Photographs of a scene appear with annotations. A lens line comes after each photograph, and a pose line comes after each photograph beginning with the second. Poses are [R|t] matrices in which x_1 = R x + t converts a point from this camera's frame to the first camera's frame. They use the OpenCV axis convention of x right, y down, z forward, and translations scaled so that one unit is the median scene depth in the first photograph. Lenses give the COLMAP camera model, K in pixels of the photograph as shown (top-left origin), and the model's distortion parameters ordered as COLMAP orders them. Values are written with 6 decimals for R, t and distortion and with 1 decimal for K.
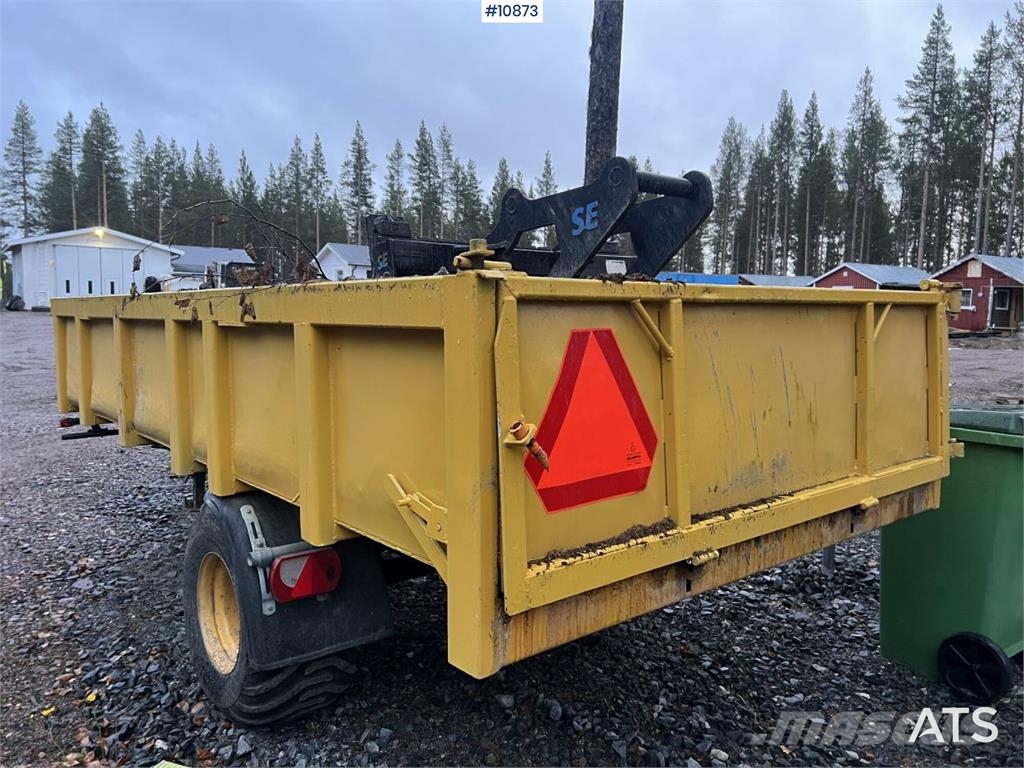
lens RADIAL K [[766.0, 0, 508.8], [0, 766.0, 377.9], [0, 0, 1]] dist [0.063759, -0.072879]
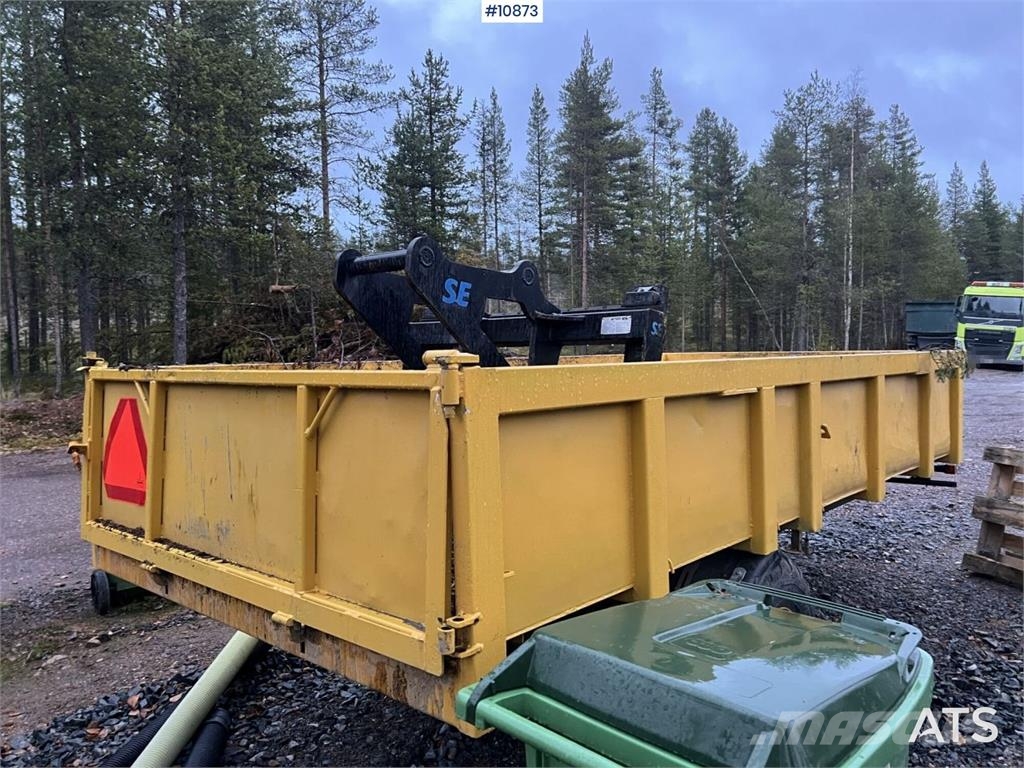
lens RADIAL K [[766.0, 0, 506.0], [0, 766.0, 384.8], [0, 0, 1]] dist [0.063759, -0.072879]
pose [[0.155253, 0.035575, -0.987234, 1.411214], [-0.067812, 0.997378, 0.025276, -0.142107], [0.985544, 0.063022, 0.157259, 1.147400]]
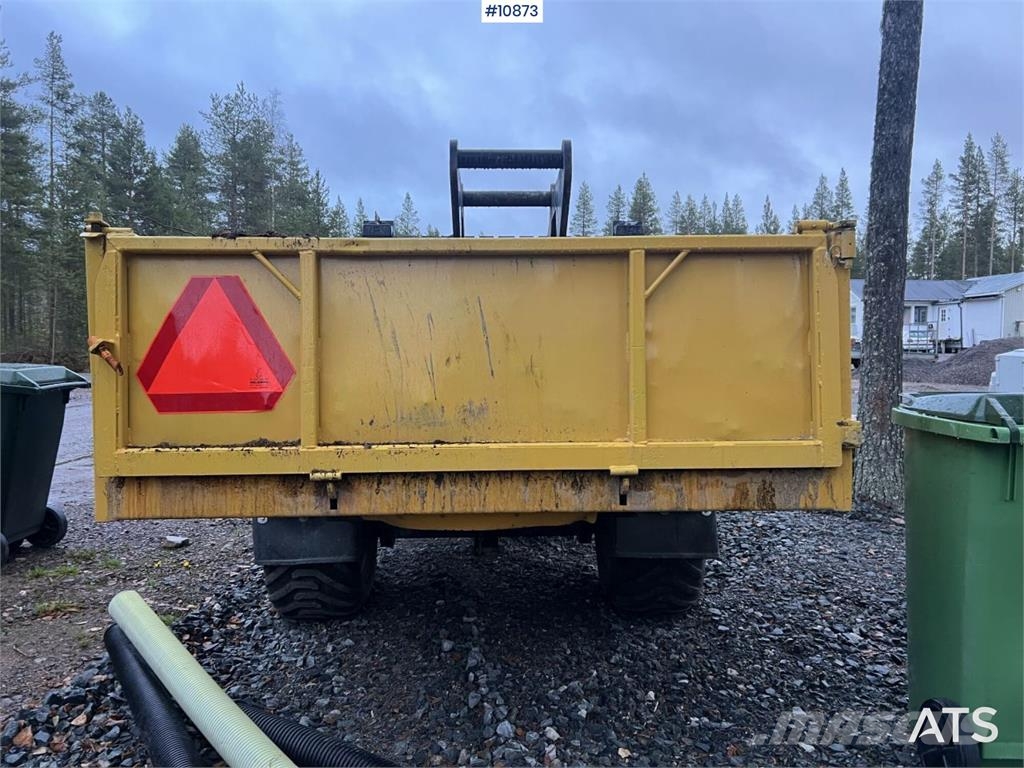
lens RADIAL K [[766.0, 0, 522.4], [0, 766.0, 381.2], [0, 0, 1]] dist [0.063759, -0.072879]
pose [[0.793003, 0.011702, -0.609105, 0.963369], [-0.043777, 0.998325, -0.037814, 0.101550], [0.607643, 0.056651, 0.792188, 0.223313]]
